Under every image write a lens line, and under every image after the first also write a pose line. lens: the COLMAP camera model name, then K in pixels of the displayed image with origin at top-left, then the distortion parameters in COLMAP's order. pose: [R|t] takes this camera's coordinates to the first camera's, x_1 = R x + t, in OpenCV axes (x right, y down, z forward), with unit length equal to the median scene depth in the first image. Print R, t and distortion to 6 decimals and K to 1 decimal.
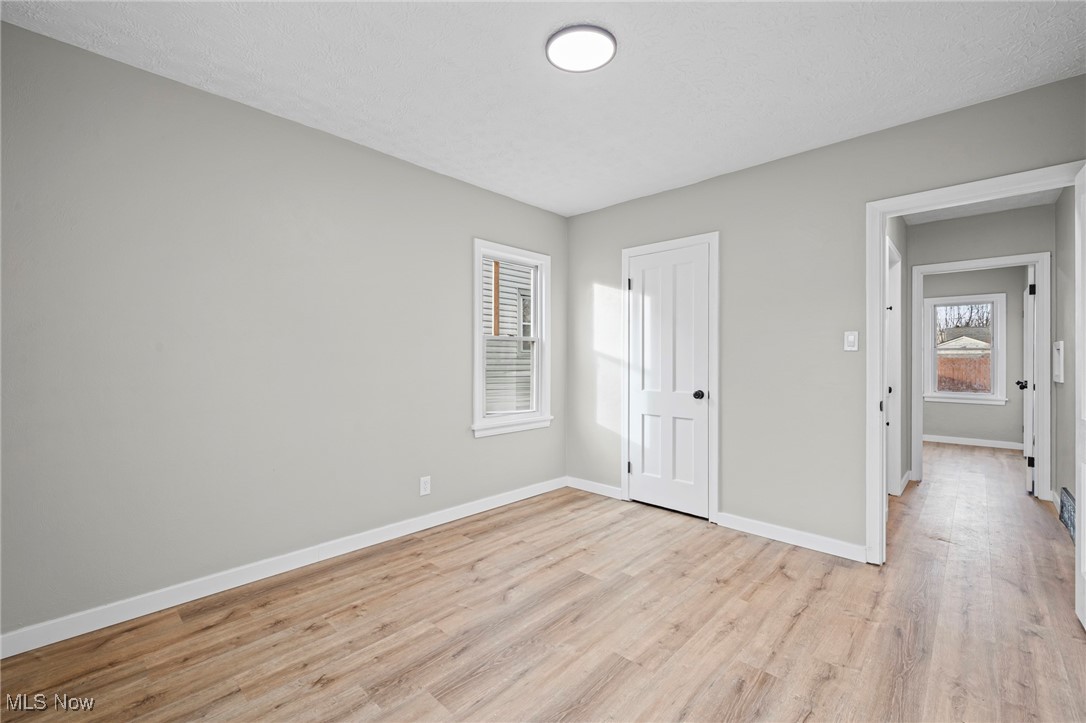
lens RADIAL K [[459.3, 0, 539.6], [0, 459.3, 357.7], [0, 0, 1]] dist [-0.000712, 0.000017]
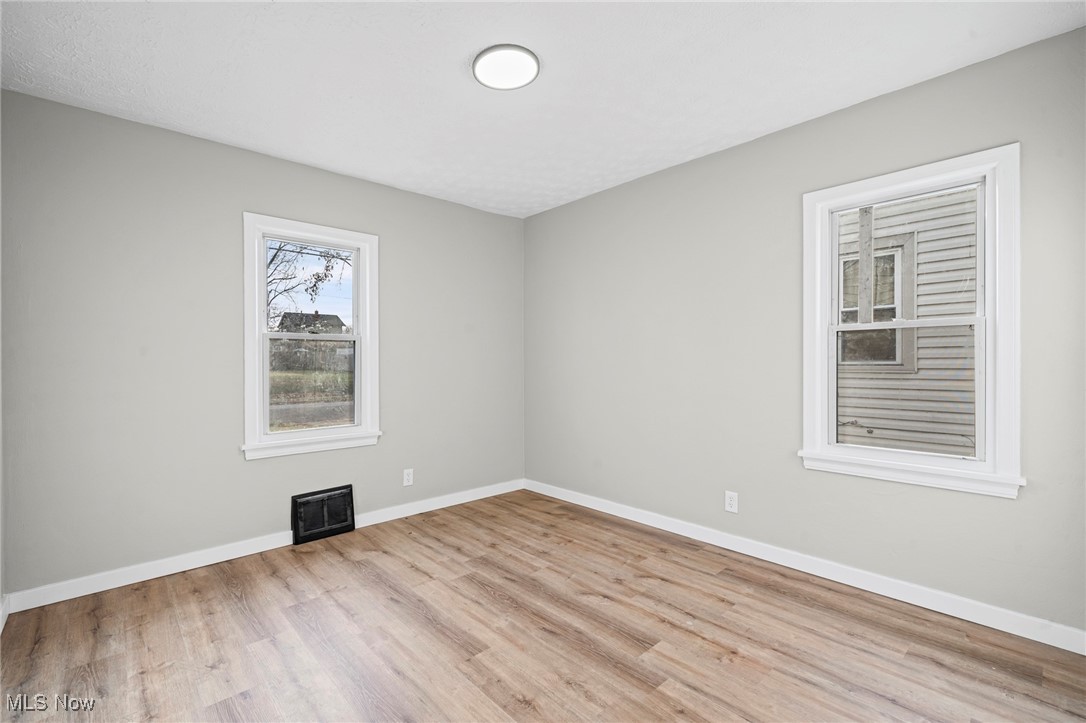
lens RADIAL K [[486.3, 0, 543.0], [0, 486.3, 361.5], [0, 0, 1]] dist [-0.000043, -0.000004]
pose [[-0.071817, 0.000045, -0.997418, 0.899611], [0.008795, 0.999961, -0.000588, 0.002326], [0.997379, -0.008814, -0.071815, 0.871799]]
